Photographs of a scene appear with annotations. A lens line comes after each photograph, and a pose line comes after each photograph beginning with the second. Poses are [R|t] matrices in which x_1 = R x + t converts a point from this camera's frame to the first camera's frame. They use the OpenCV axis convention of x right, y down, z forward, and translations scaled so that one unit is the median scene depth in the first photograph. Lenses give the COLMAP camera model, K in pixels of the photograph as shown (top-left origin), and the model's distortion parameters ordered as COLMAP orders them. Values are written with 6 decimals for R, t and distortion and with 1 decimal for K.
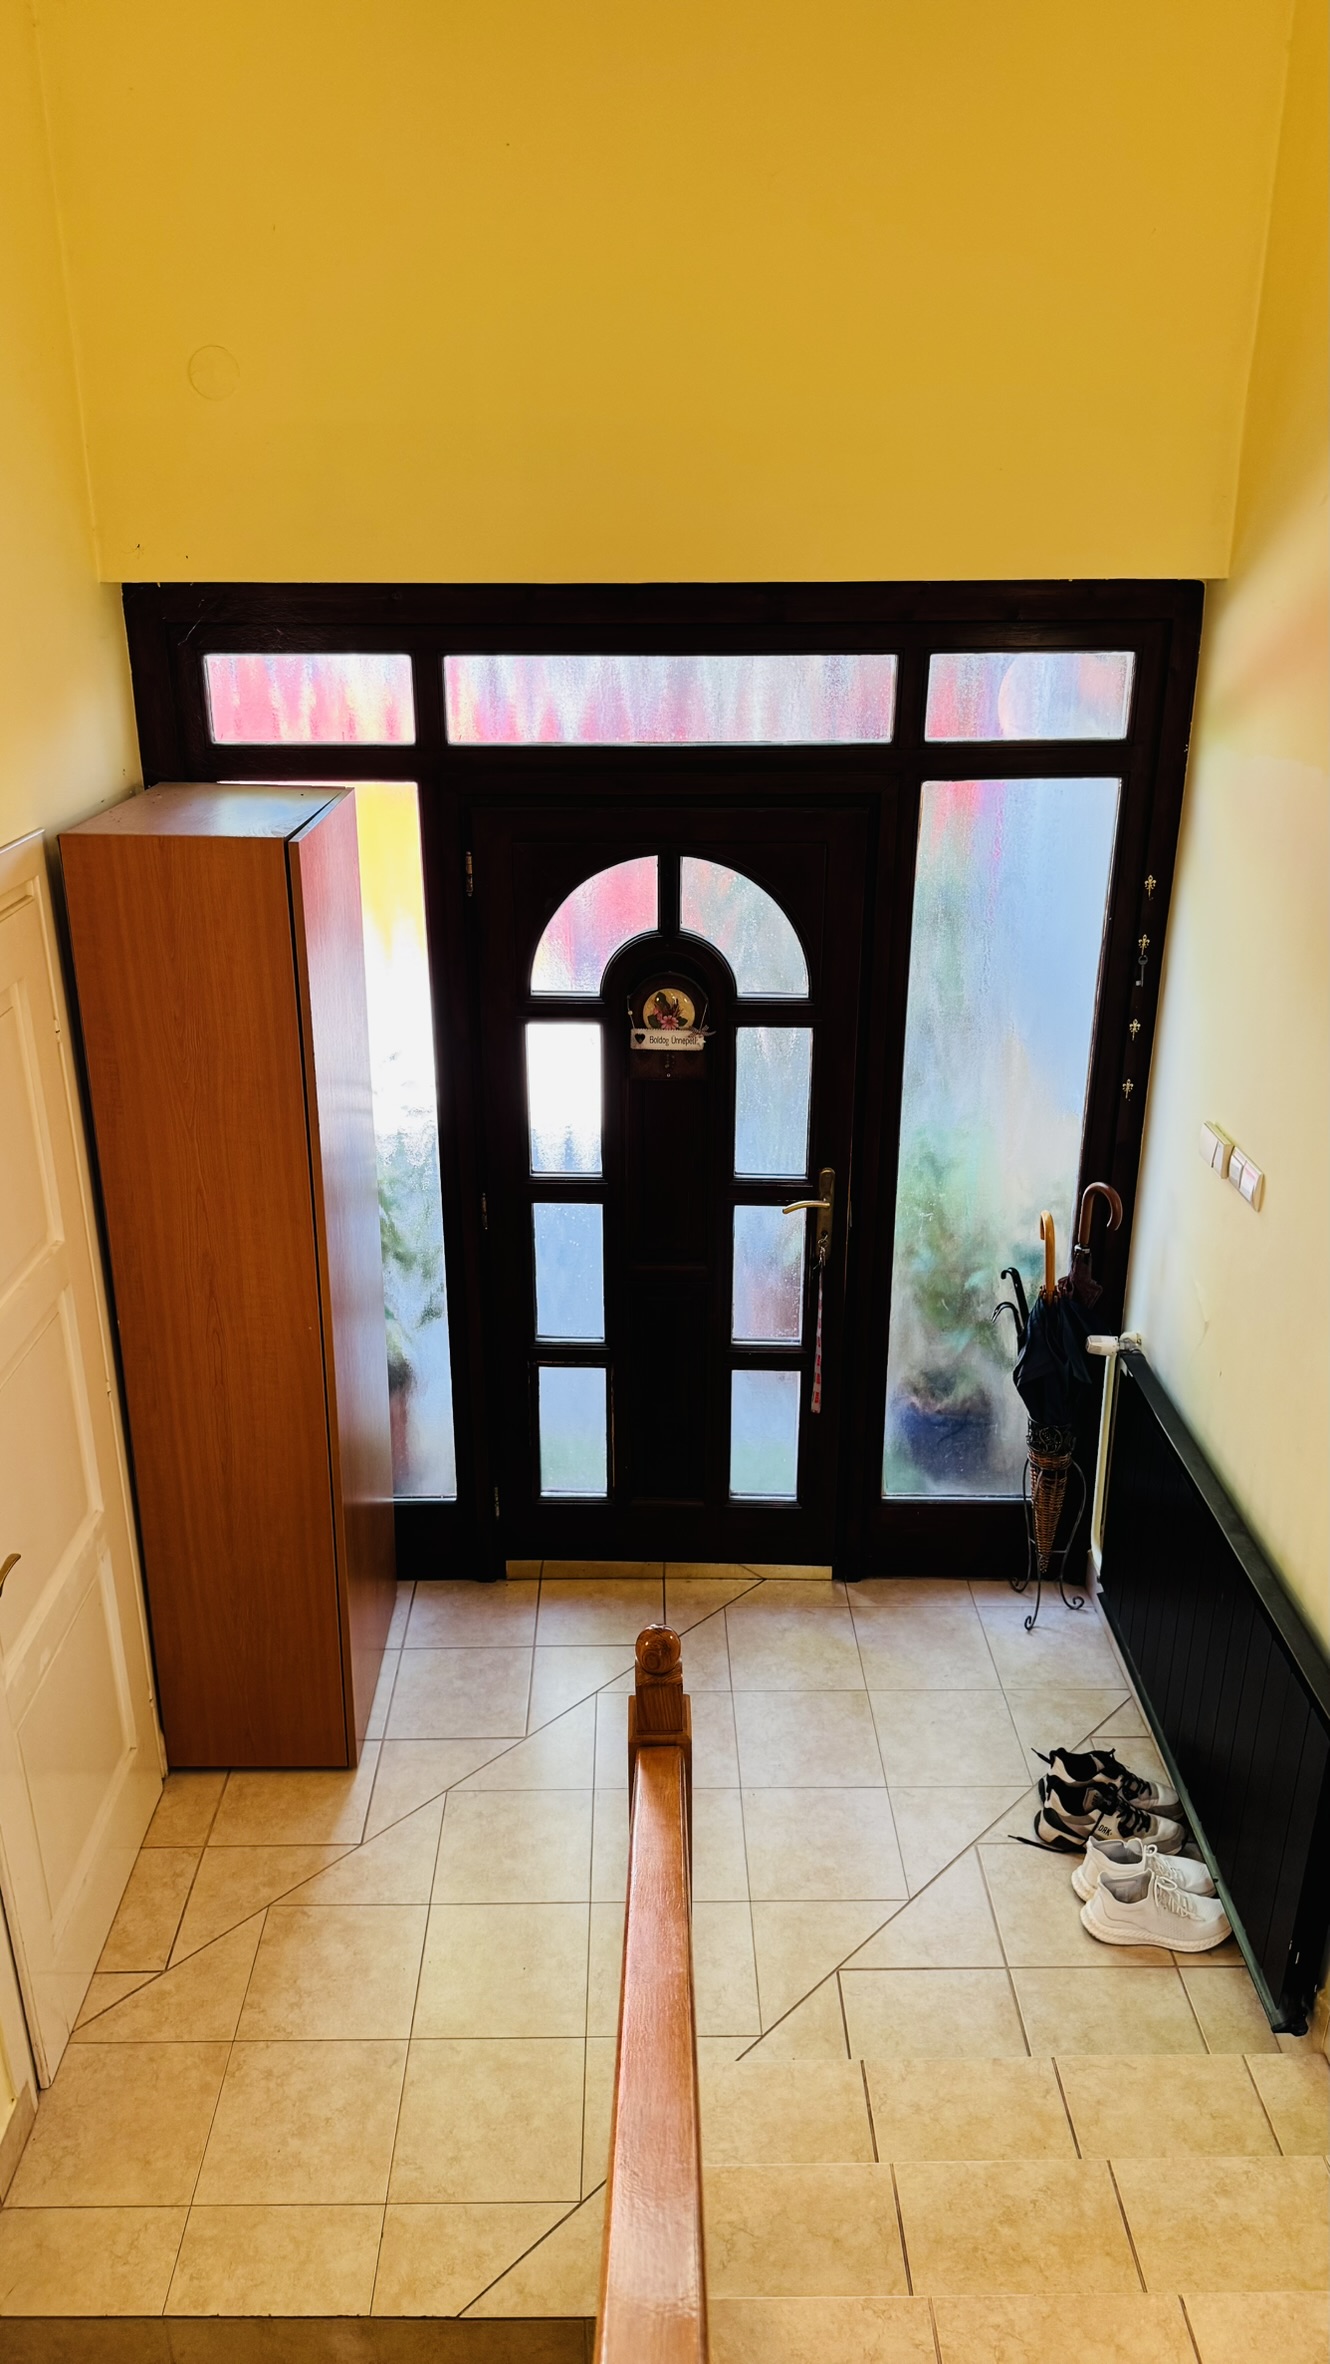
lens RADIAL K [[1656.9, 0, 665.0], [0, 1656.9, 1182.0], [0, 0, 1]] dist [0.000570, 0.000229]
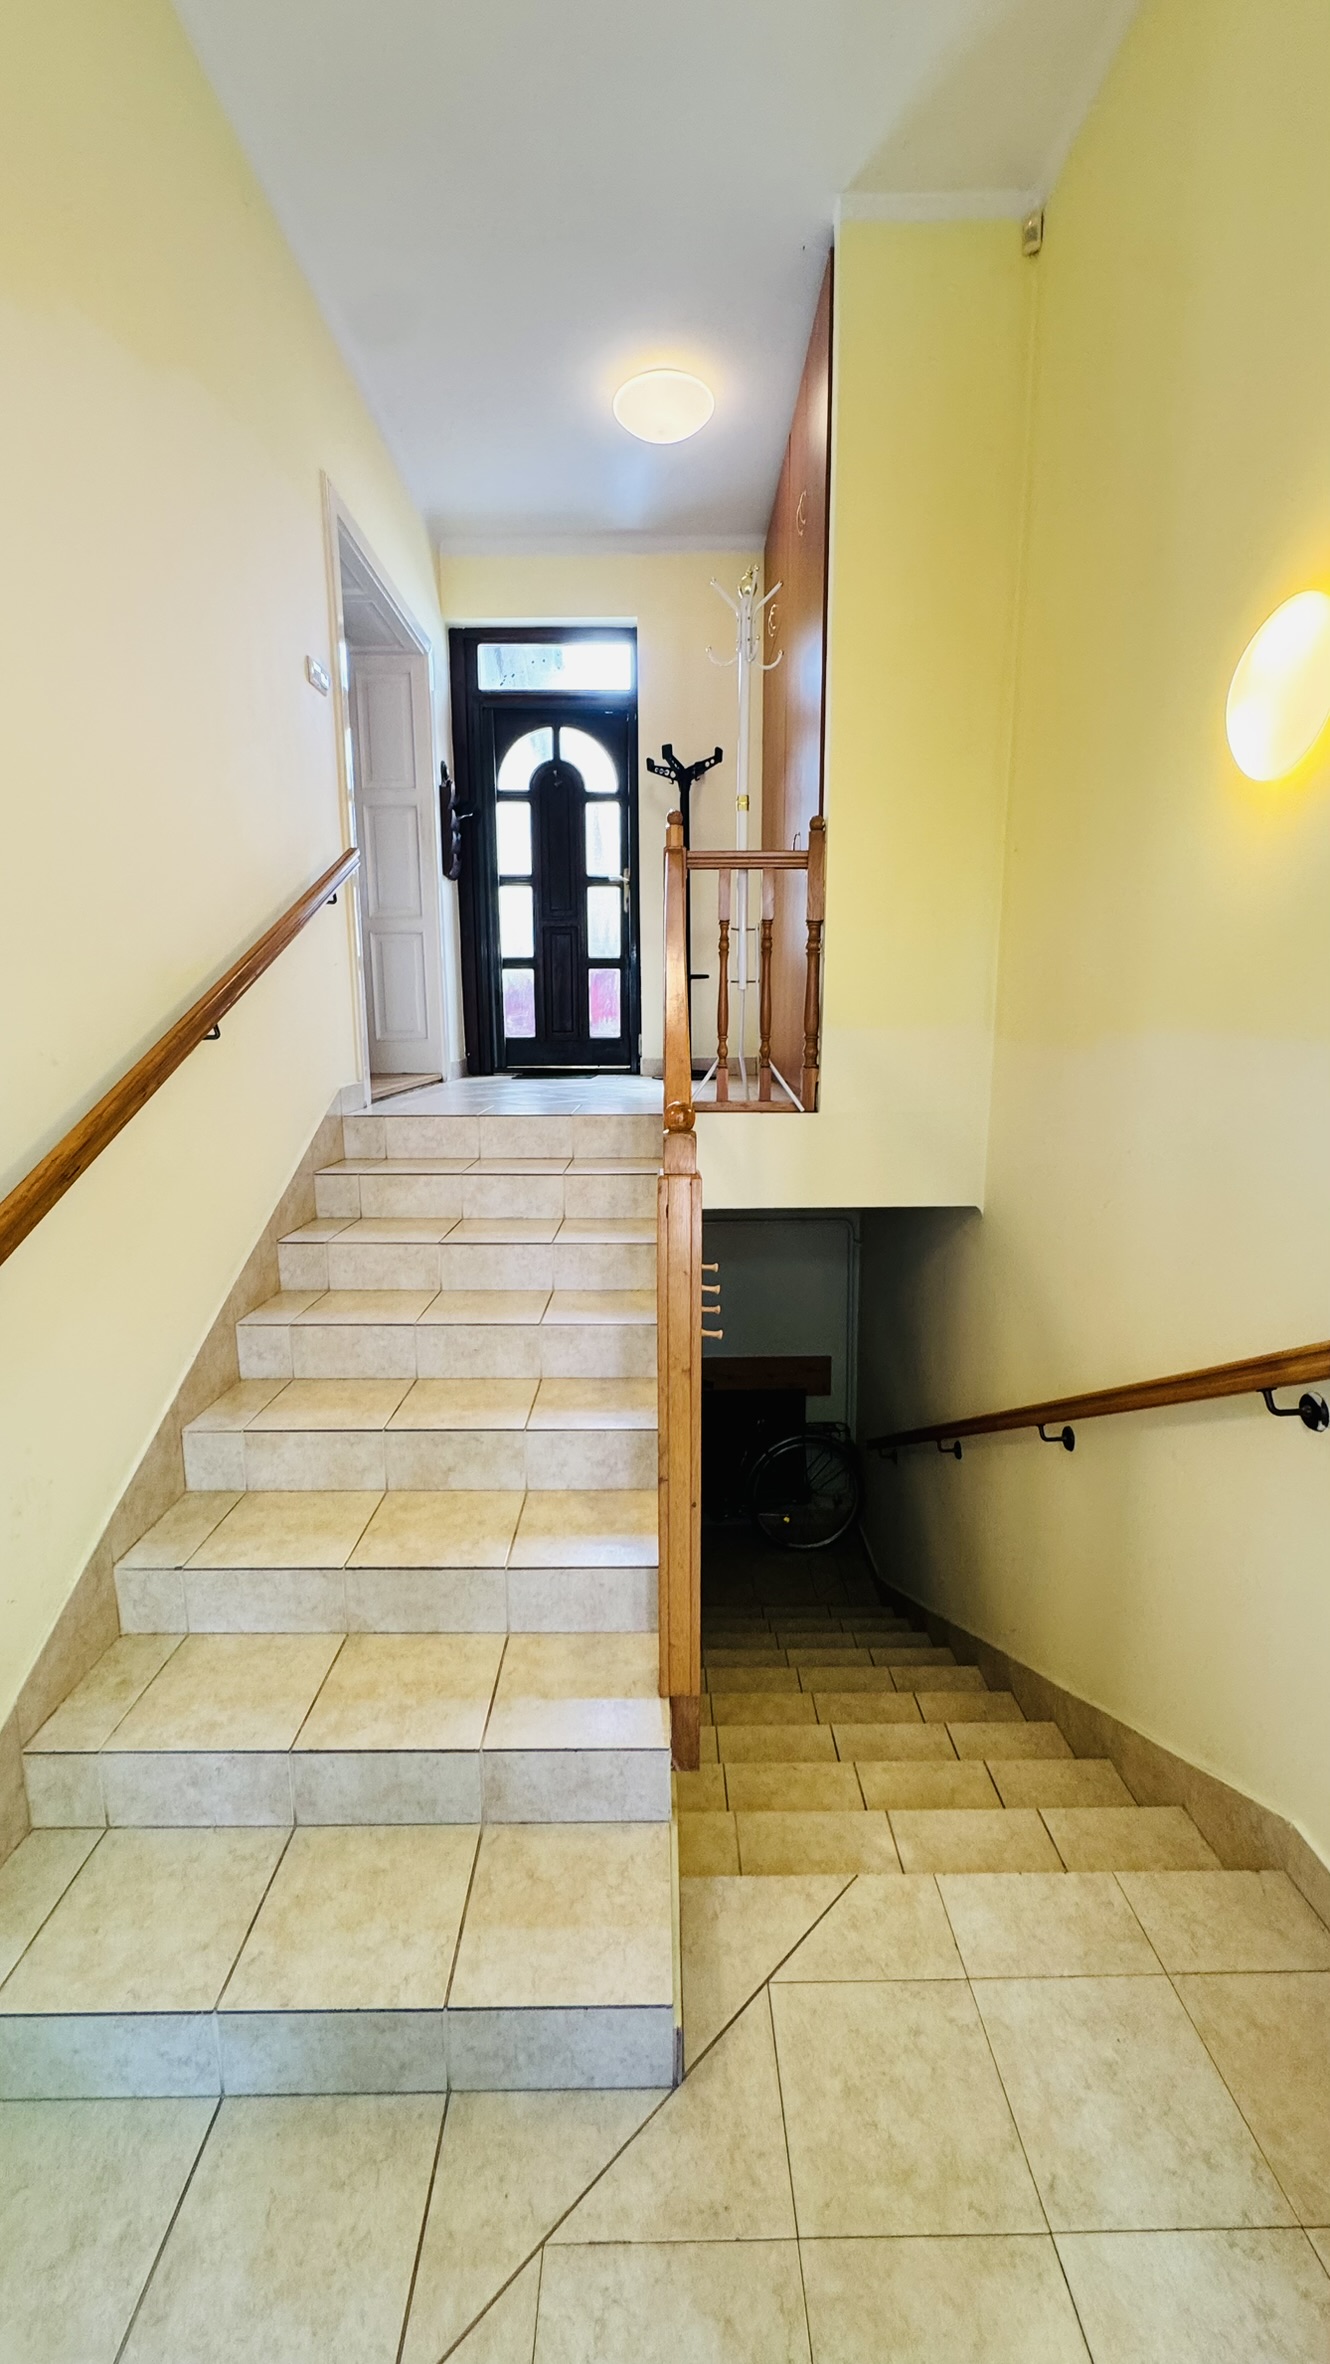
lens RADIAL K [[944.7, 0, 665.0], [0, 944.7, 1182.0], [0, 0, 1]] dist [-0.004438, -0.000066]
pose [[-0.999955, 0.004400, 0.008444, 0.002563], [0.008133, 0.855802, 0.517239, -0.071172], [-0.004950, 0.517284, -0.855799, 1.233386]]
